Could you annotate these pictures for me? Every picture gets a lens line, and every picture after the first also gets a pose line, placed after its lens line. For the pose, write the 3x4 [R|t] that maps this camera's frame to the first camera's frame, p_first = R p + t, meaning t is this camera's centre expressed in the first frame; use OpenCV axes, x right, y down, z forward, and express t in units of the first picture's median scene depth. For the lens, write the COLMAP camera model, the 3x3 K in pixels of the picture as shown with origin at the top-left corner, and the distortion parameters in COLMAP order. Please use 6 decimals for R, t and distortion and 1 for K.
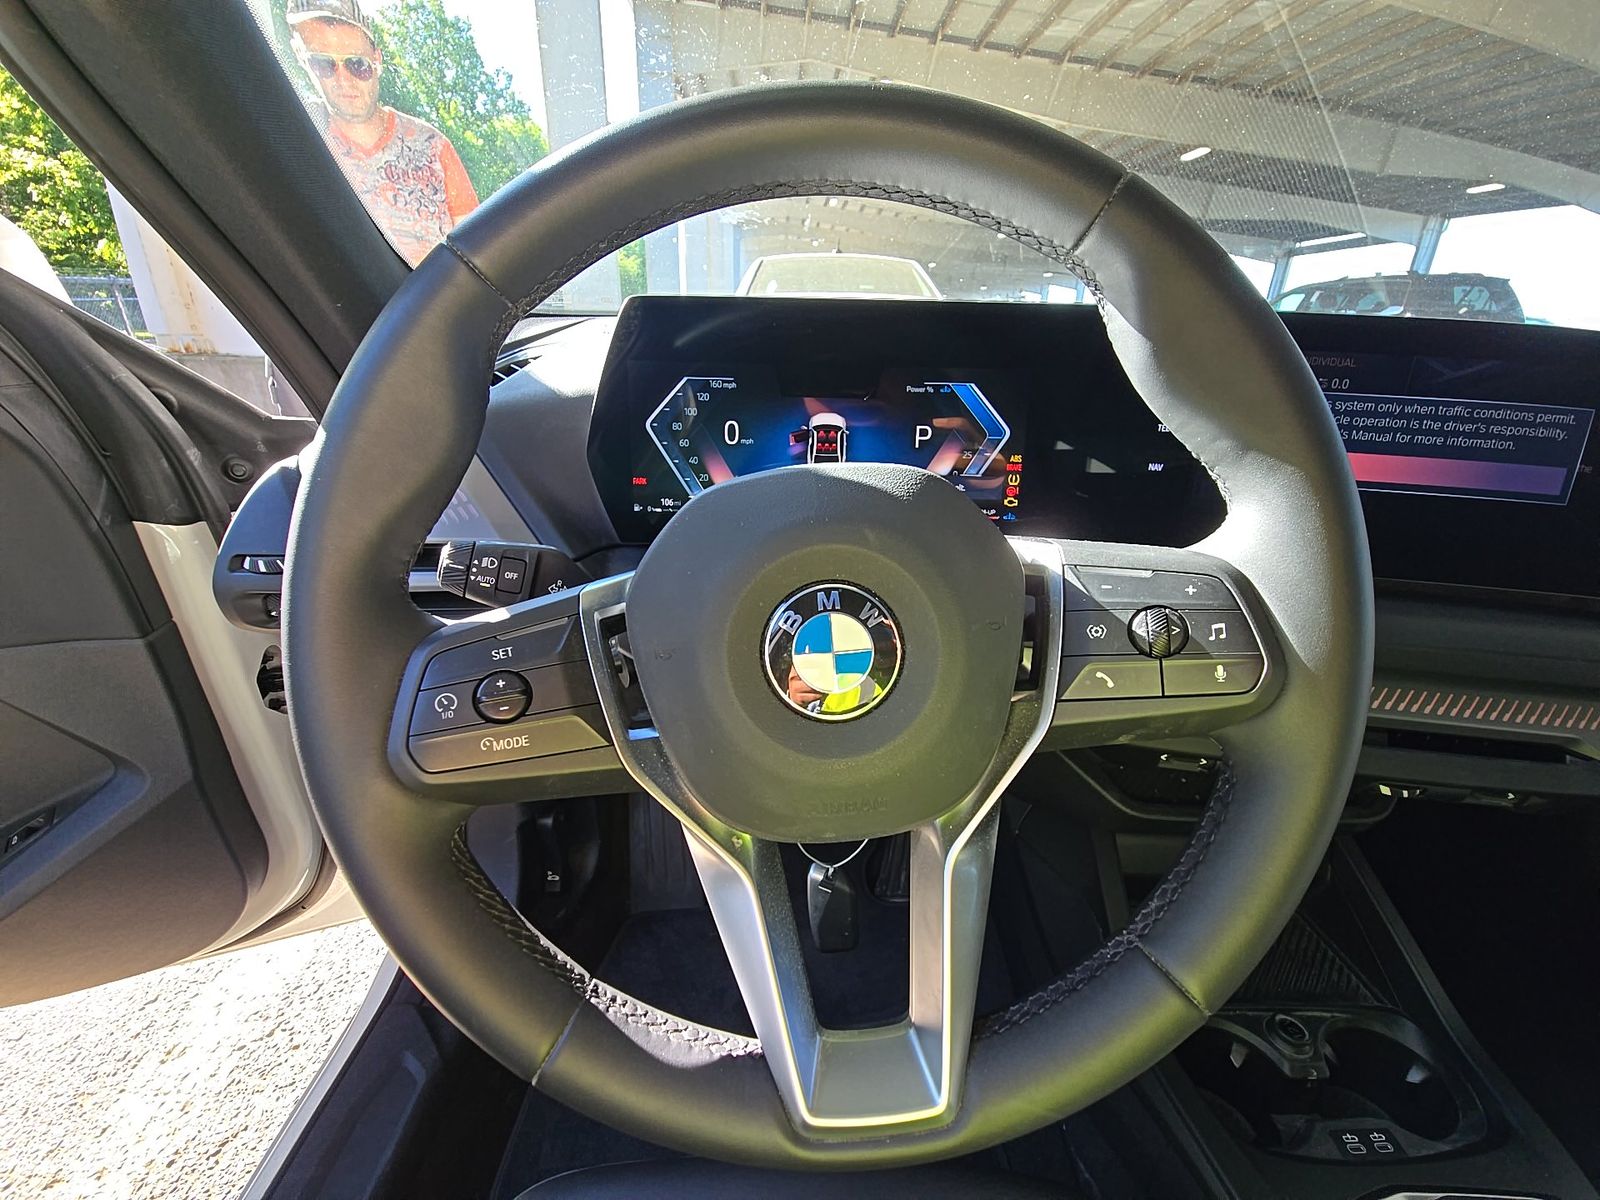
lens RADIAL K [[645.3, 0, 801.6], [0, 645.3, 607.2], [0, 0, 1]] dist [0.001210, -0.006970]
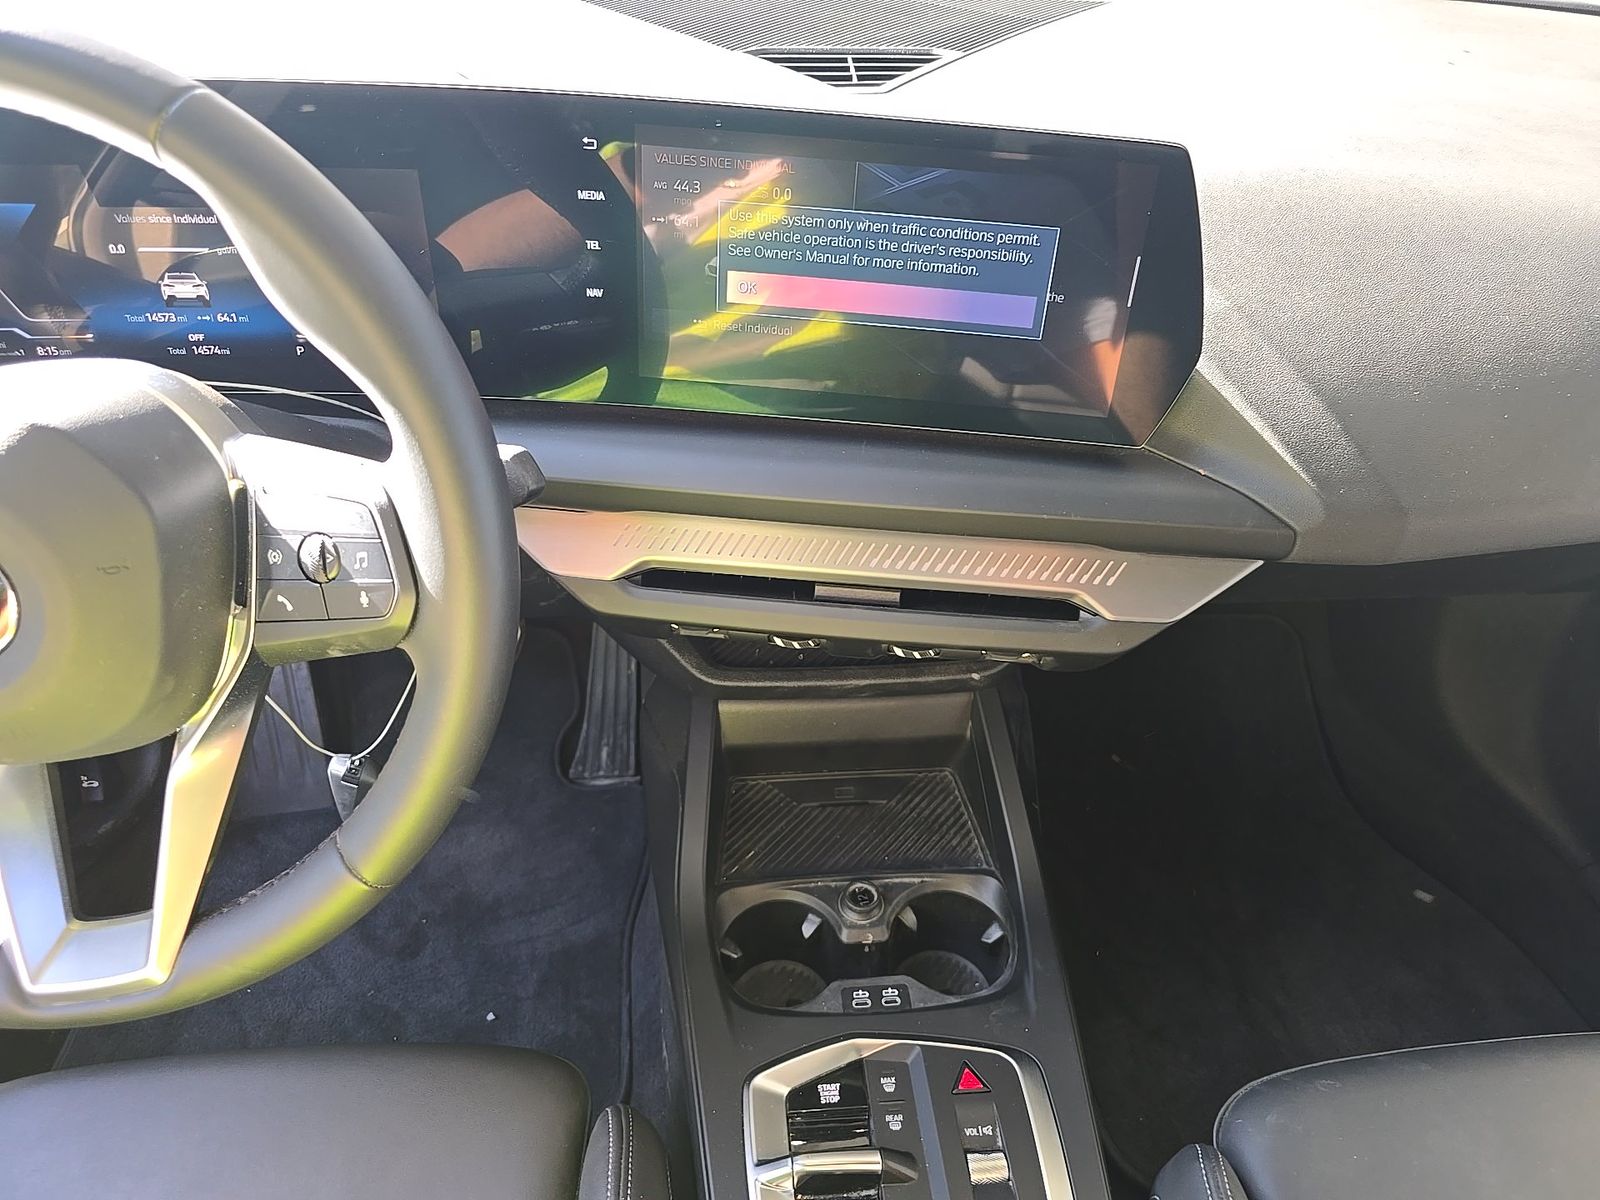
lens RADIAL K [[1088.5, 0, 800.0], [0, 1088.5, 600.0], [0, 0, 1]] dist [-0.000708, -0.002177]
pose [[0.995878, -0.045127, 0.078680, 0.728100], [0.022827, 0.964224, 0.264103, -0.213215], [-0.087784, -0.261218, 0.961280, -0.485123]]
